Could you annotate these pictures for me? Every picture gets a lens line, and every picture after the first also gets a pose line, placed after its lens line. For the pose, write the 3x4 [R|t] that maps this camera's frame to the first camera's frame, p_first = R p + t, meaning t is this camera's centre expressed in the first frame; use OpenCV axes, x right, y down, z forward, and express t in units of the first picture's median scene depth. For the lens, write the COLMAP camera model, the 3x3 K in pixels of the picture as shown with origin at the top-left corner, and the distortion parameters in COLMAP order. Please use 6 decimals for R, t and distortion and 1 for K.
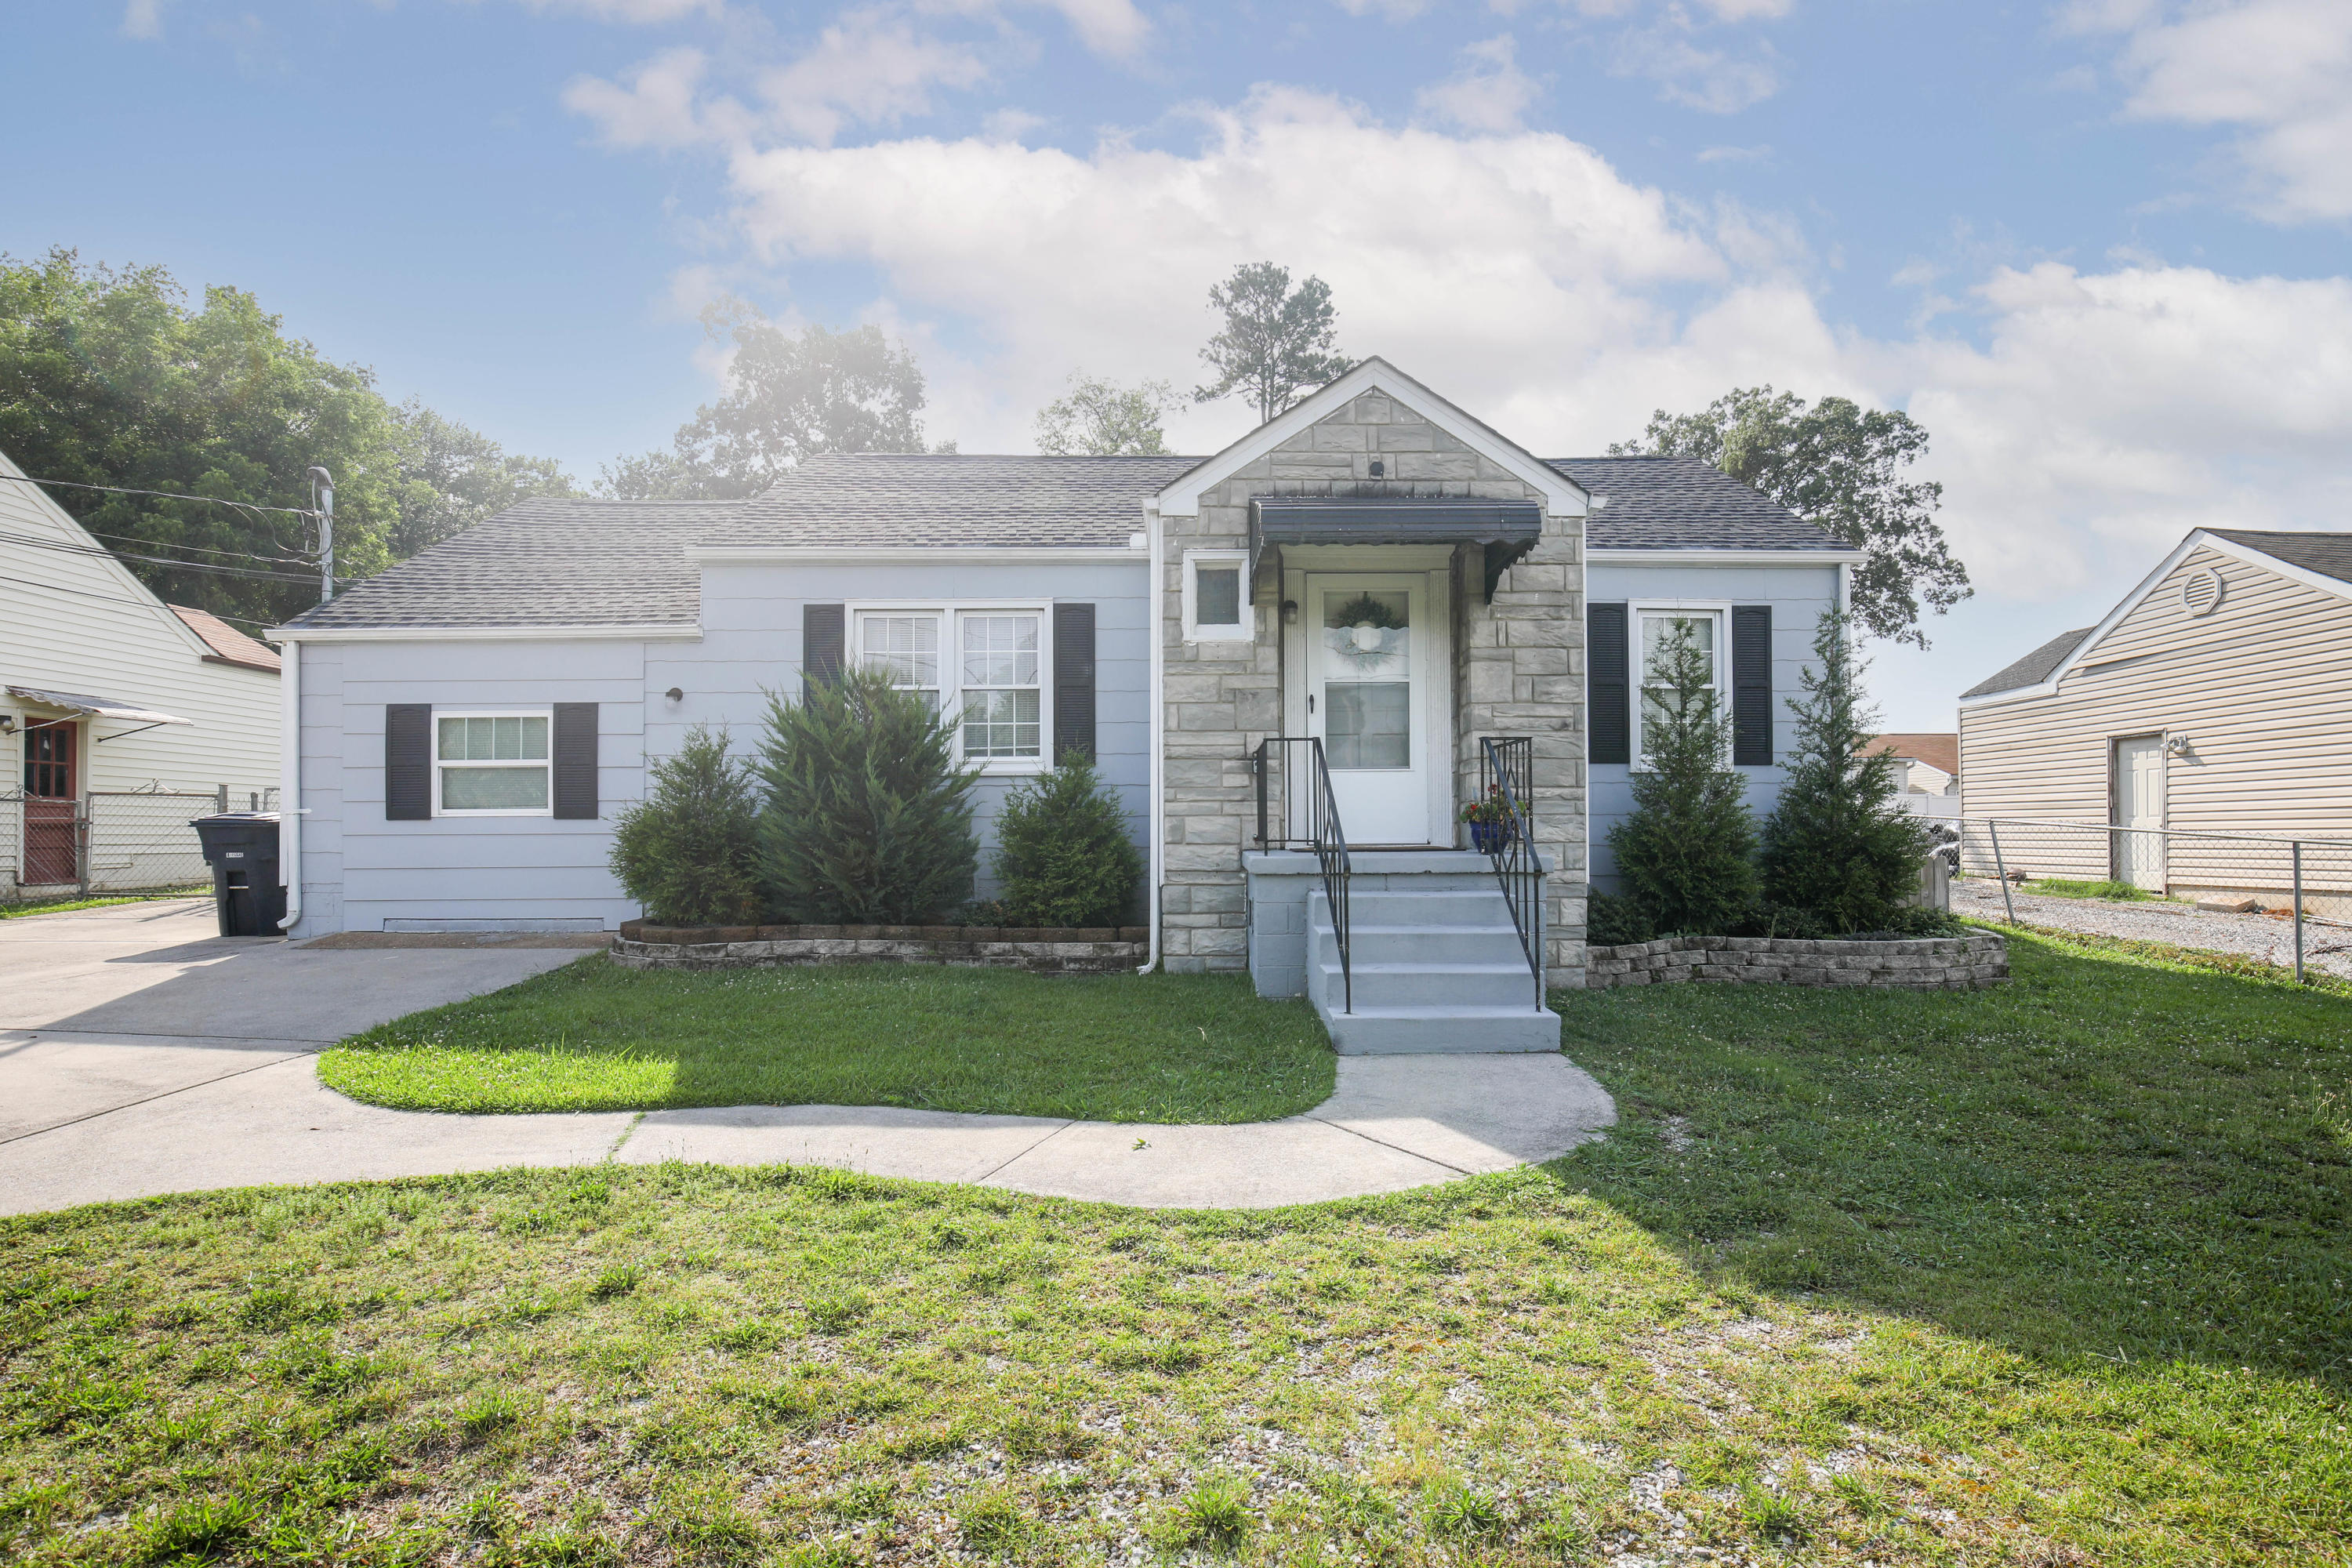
lens RADIAL K [[1255.2, 0, 1268.2], [0, 1255.2, 789.8], [0, 0, 1]] dist [-0.032242, 0.000485]
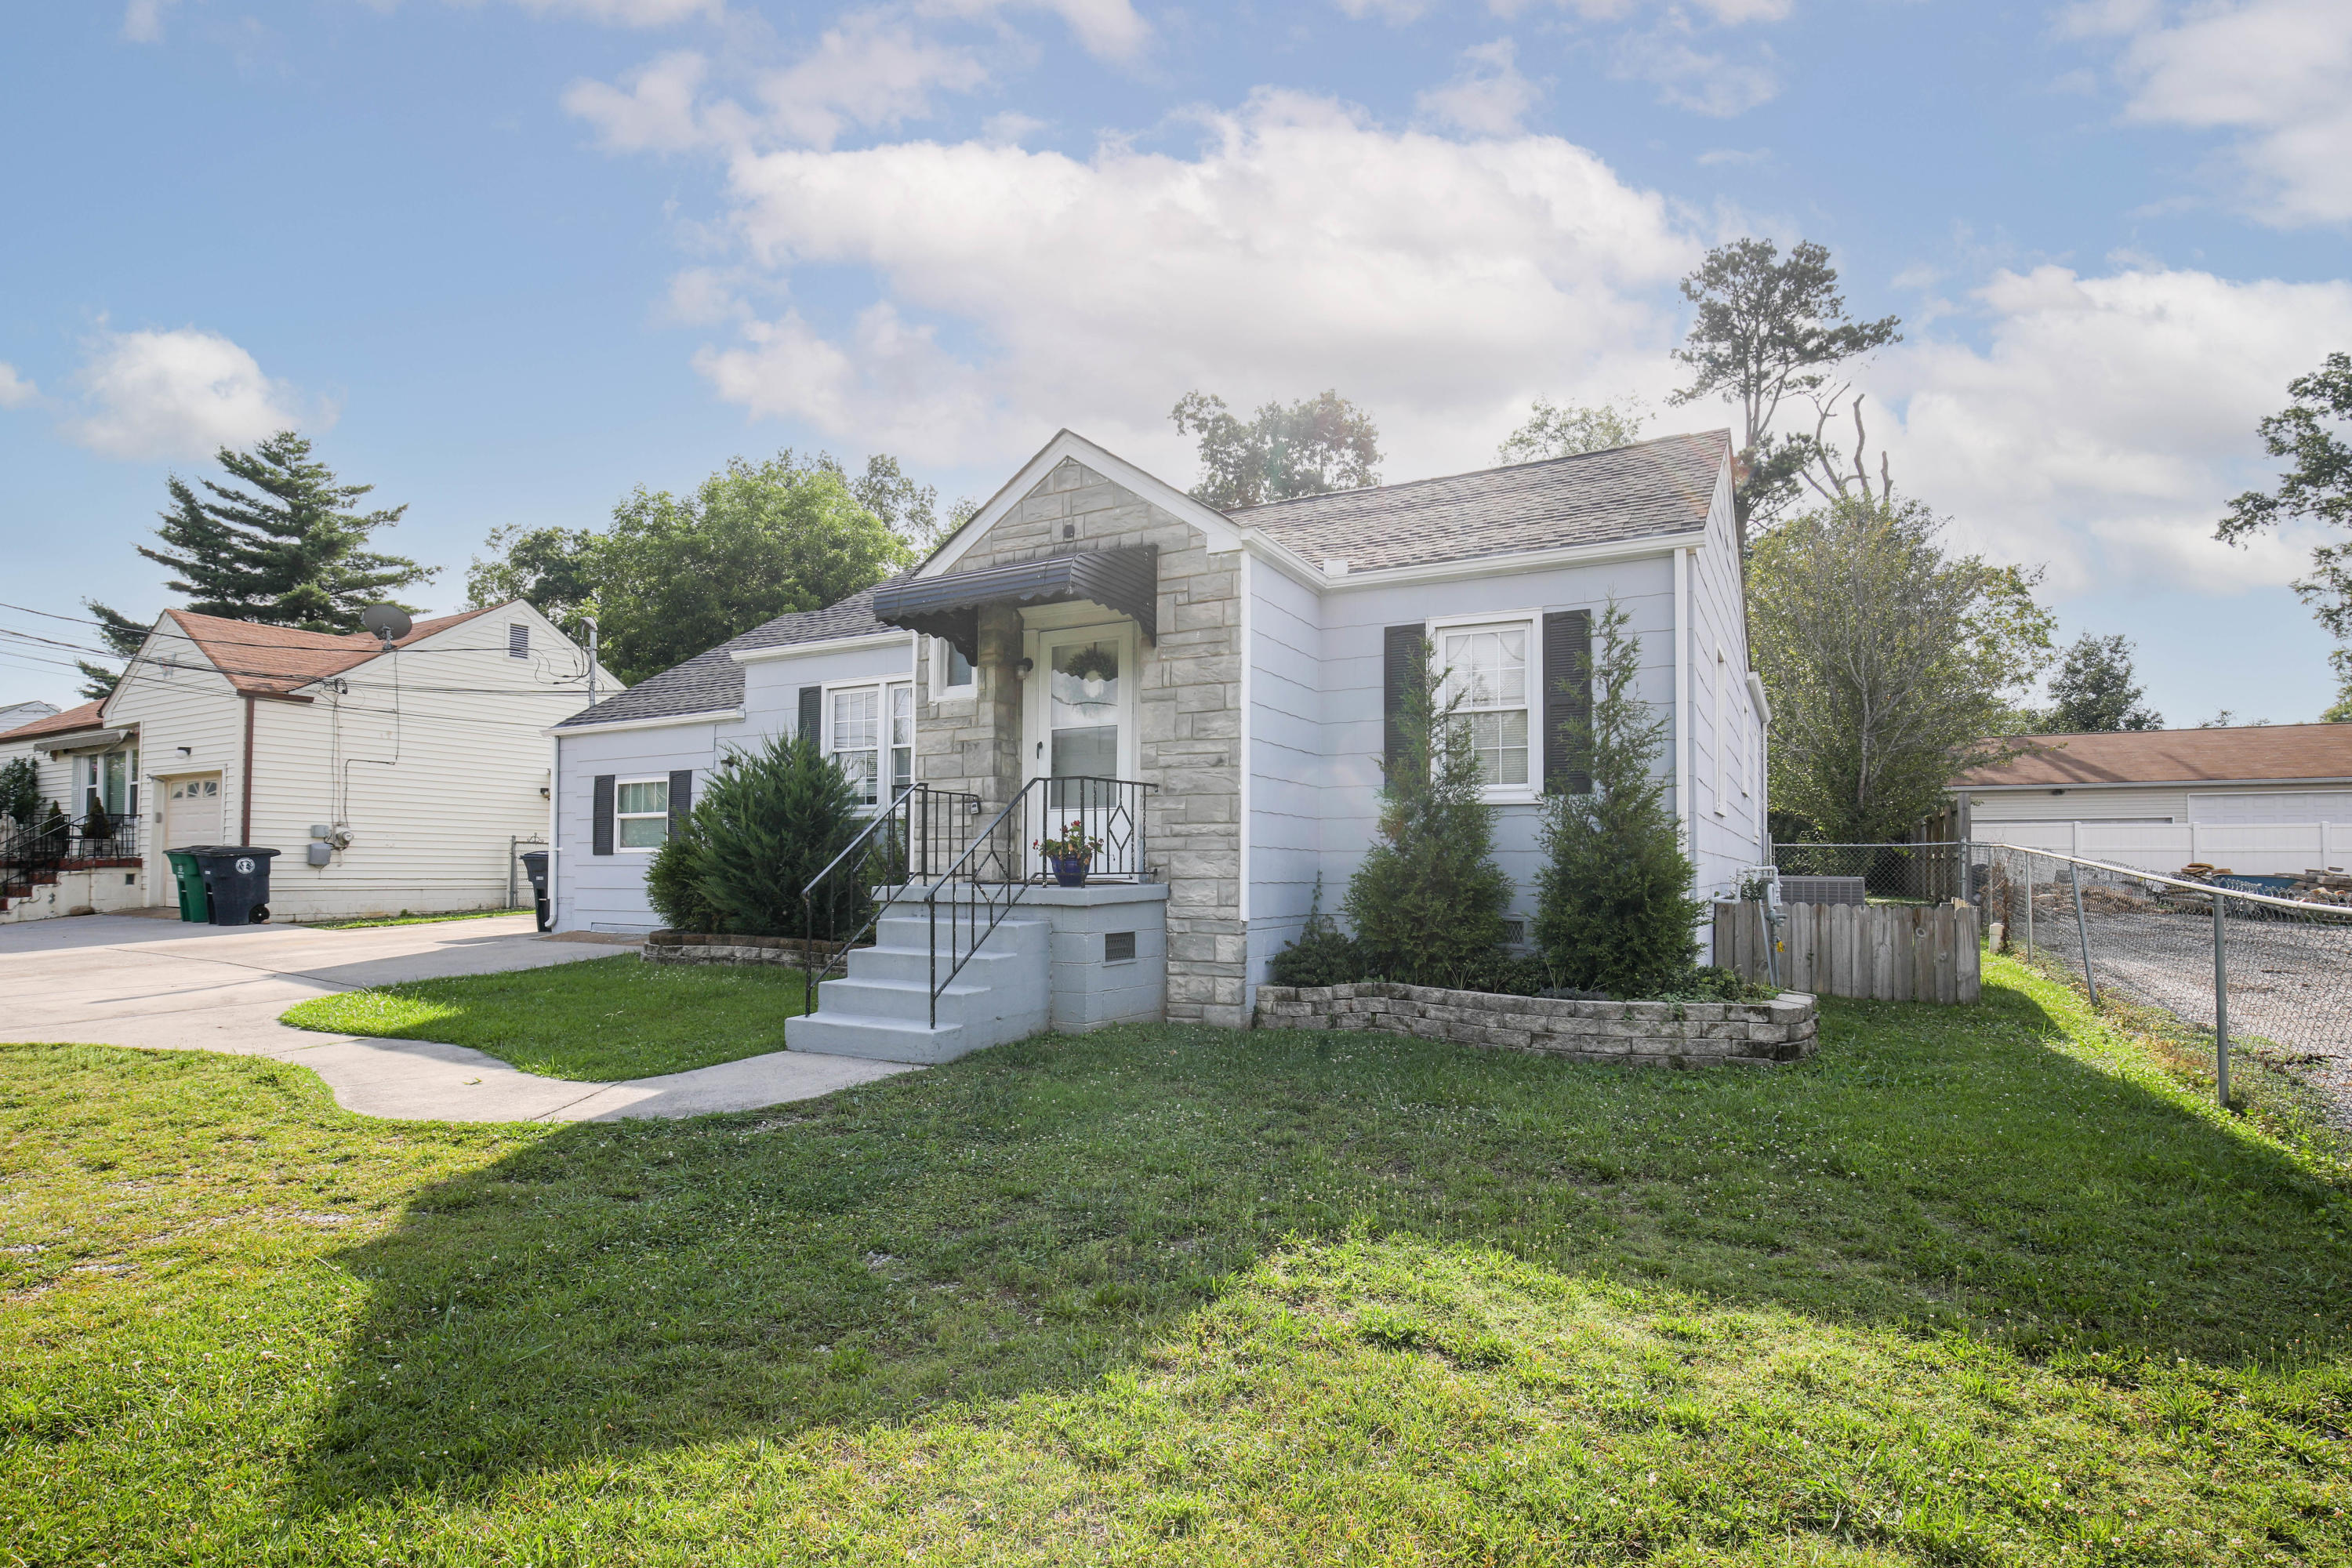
lens RADIAL K [[1268.4, 0, 1167.6], [0, 1268.4, 799.2], [0, 0, 1]] dist [-0.036753, -0.000756]
pose [[0.838390, -0.022819, -0.544592, 0.736641], [0.010114, 0.999603, -0.026313, 0.004943], [0.544976, 0.016553, 0.838288, 0.128233]]
